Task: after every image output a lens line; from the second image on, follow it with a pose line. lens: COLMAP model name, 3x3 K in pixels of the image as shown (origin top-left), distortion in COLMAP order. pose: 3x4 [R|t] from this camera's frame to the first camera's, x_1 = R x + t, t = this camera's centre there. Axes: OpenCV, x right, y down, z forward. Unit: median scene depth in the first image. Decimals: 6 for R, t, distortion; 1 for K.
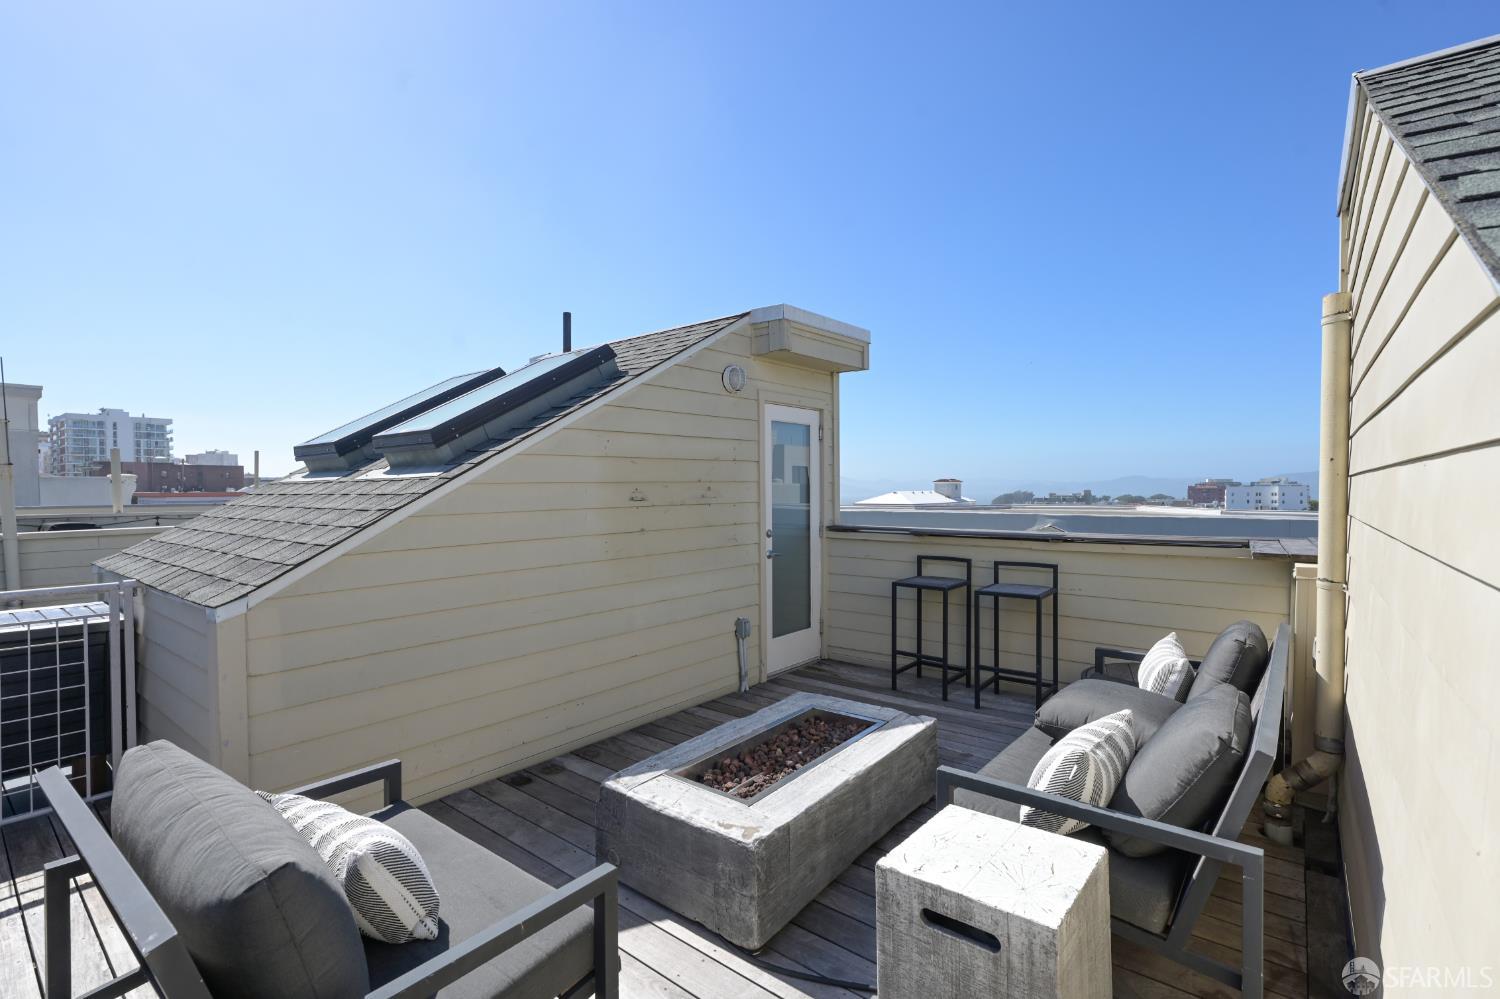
lens RADIAL K [[678.4, 0, 750.0], [0, 678.4, 499.5], [0, 0, 1]] dist [-0.000509, -0.000404]
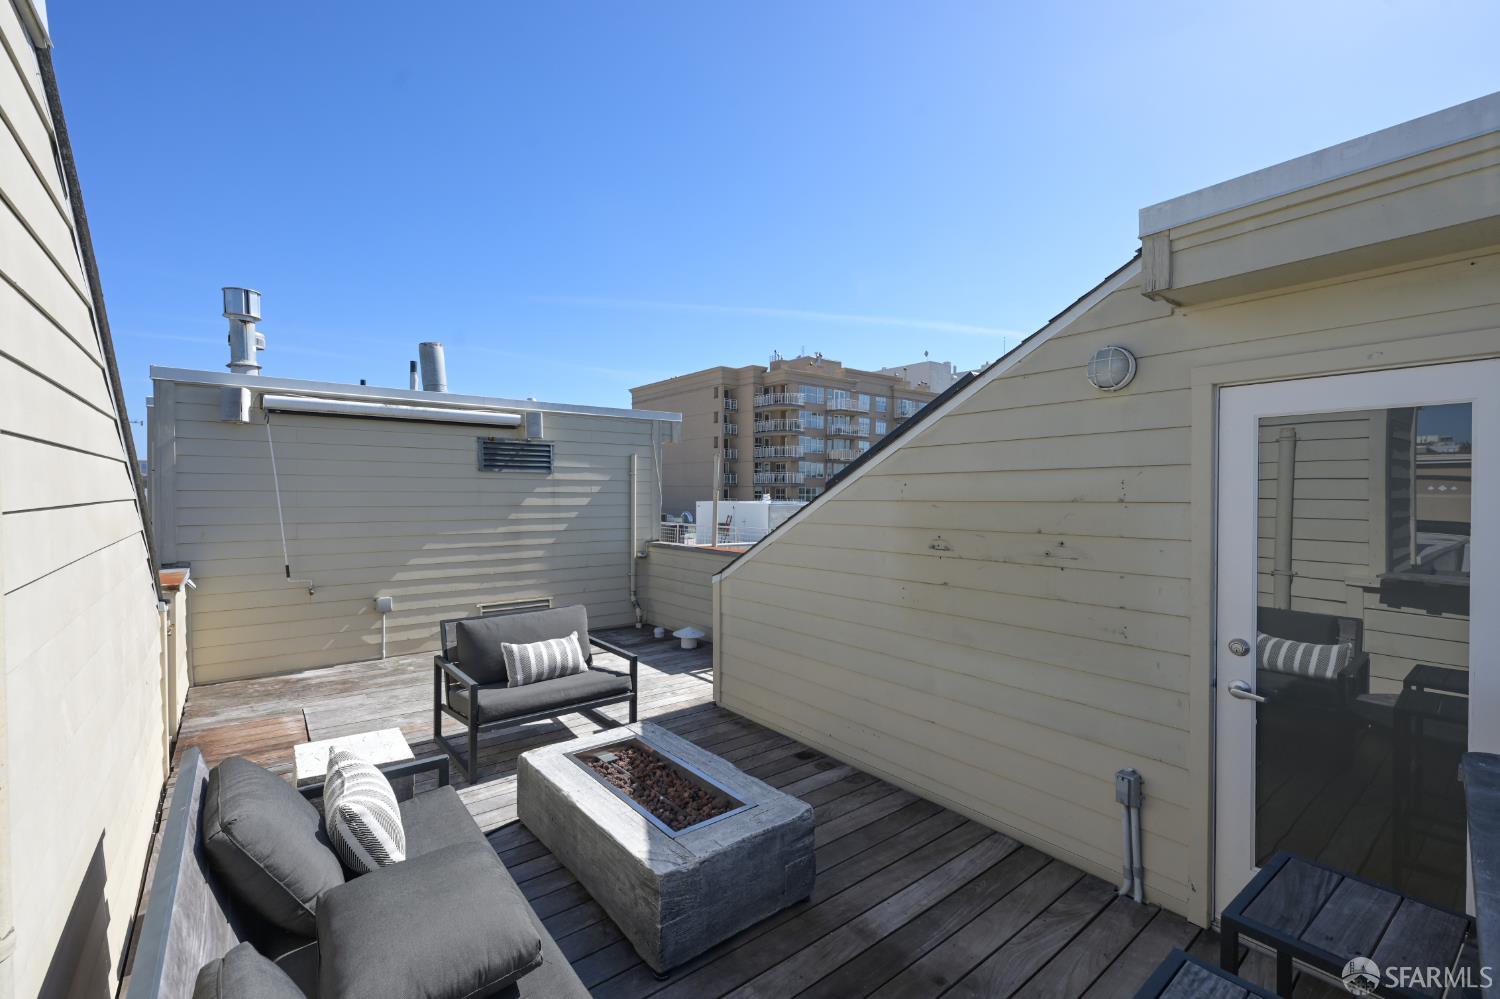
lens RADIAL K [[642.2, 0, 751.8], [0, 642.2, 494.9], [0, 0, 1]] dist [-0.001689, -0.000043]
pose [[-0.216381, 0.008420, -0.976273, 0.675687], [-0.018852, 0.999740, 0.012801, -0.072542], [0.976127, 0.021174, -0.216167, 0.901728]]
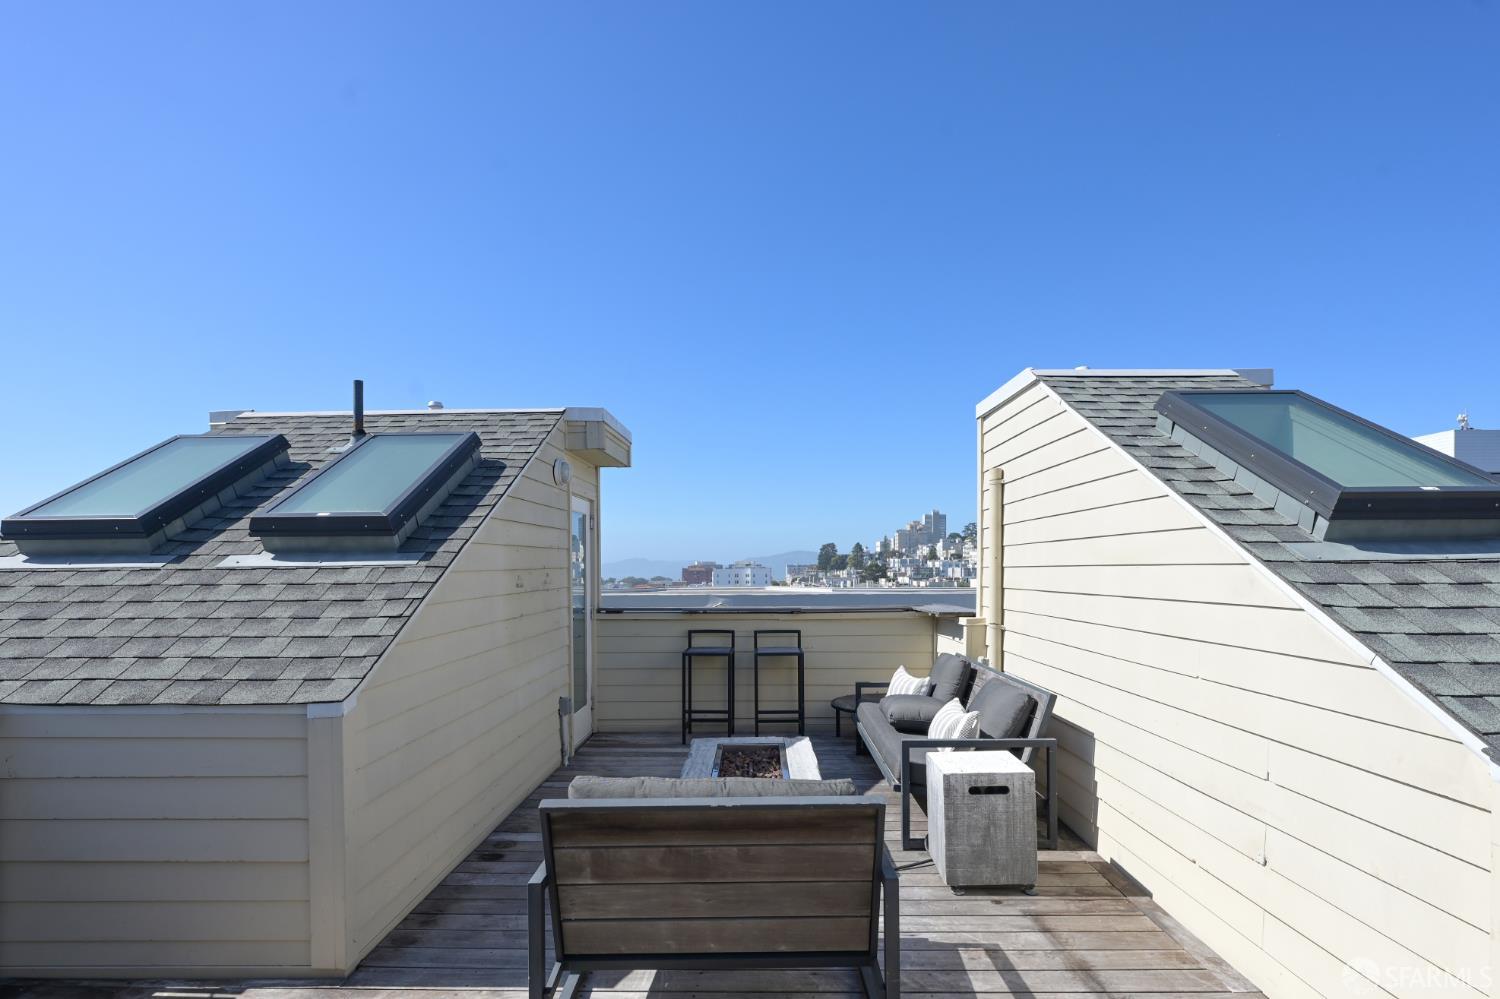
lens RADIAL K [[754.1, 0, 747.7], [0, 754.1, 572.9], [0, 0, 1]] dist [-0.001113, 0.000021]
pose [[0.790125, -0.003200, 0.612937, -0.575224], [0.011615, 0.999885, -0.009752, -0.004501], [-0.612835, 0.014825, 0.790071, -0.127366]]
